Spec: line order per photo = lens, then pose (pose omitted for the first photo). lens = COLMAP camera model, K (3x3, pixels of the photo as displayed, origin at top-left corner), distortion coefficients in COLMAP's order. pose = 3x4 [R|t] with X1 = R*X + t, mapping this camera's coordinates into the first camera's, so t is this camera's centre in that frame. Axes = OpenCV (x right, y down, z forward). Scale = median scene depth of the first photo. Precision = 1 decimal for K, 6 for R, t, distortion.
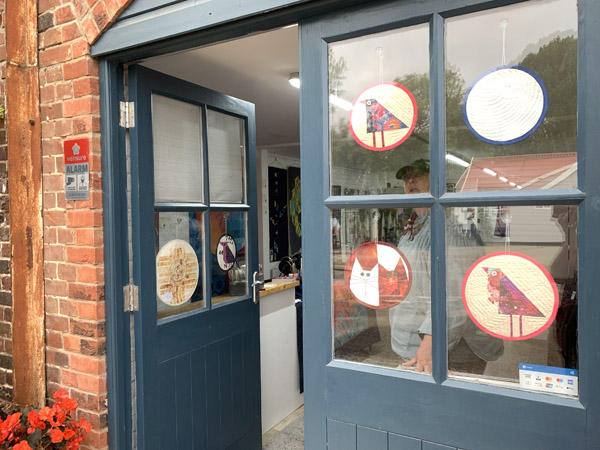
lens RADIAL K [[485.4, 0, 299.3], [0, 485.4, 224.0], [0, 0, 1]] dist [0.075612, -0.000445]
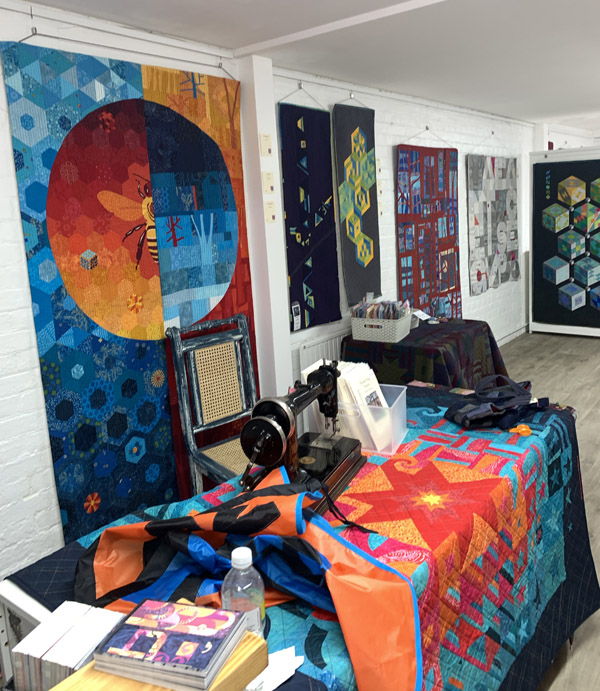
lens RADIAL K [[649.0, 0, 306.5], [0, 649.0, 352.1], [0, 0, 1]] dist [0.017216, -0.119174]
pose [[0.988864, -0.018112, -0.147713, 0.036326], [0.047099, 0.979635, 0.195184, -0.017286], [0.141170, -0.199968, 0.969579, 0.412380]]
